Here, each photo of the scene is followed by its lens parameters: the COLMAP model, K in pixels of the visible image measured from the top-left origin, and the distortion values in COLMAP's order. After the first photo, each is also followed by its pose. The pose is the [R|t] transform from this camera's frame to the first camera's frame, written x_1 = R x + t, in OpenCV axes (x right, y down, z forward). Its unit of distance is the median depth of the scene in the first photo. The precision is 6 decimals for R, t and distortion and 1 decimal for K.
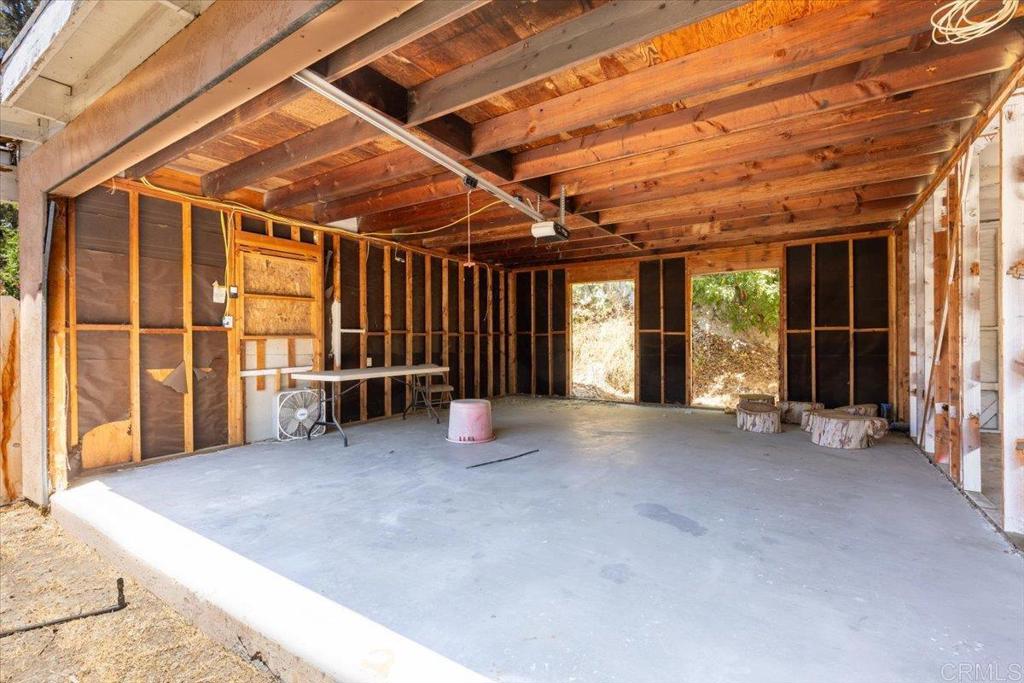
lens RADIAL K [[462.4, 0, 512.0], [0, 462.4, 341.5], [0, 0, 1]] dist [-0.002865, -0.001159]
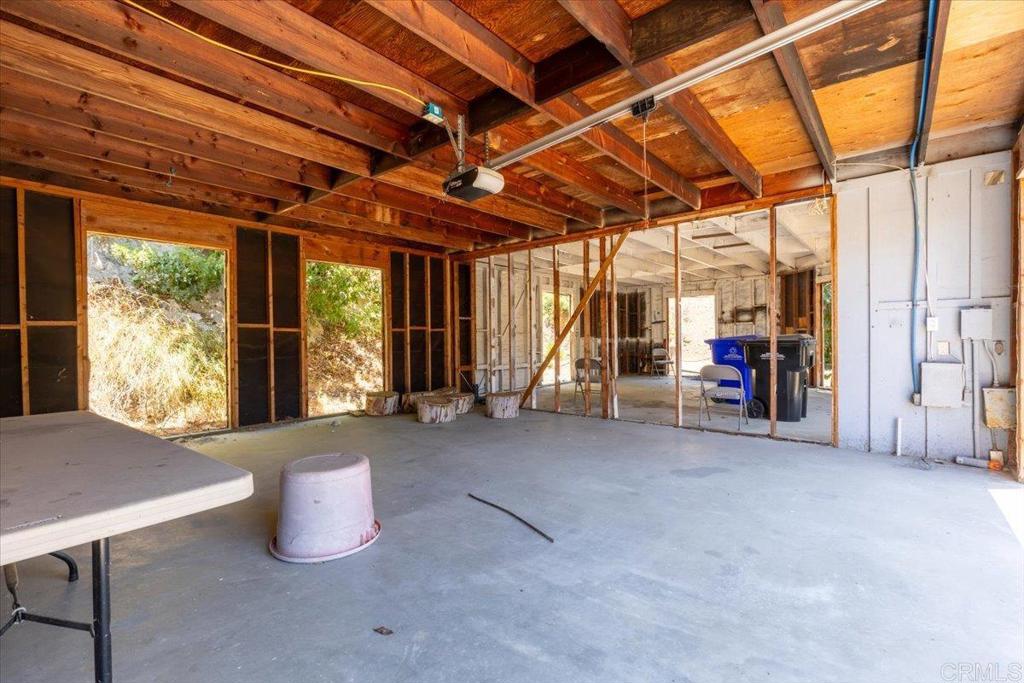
lens RADIAL K [[462.4, 0, 512.0], [0, 462.4, 341.5], [0, 0, 1]] dist [-0.002865, -0.001159]
pose [[0.111041, -0.003252, 0.993810, -0.718449], [0.010140, 0.999946, 0.002139, 0.008448], [-0.993764, 0.009839, 0.111068, 0.995714]]
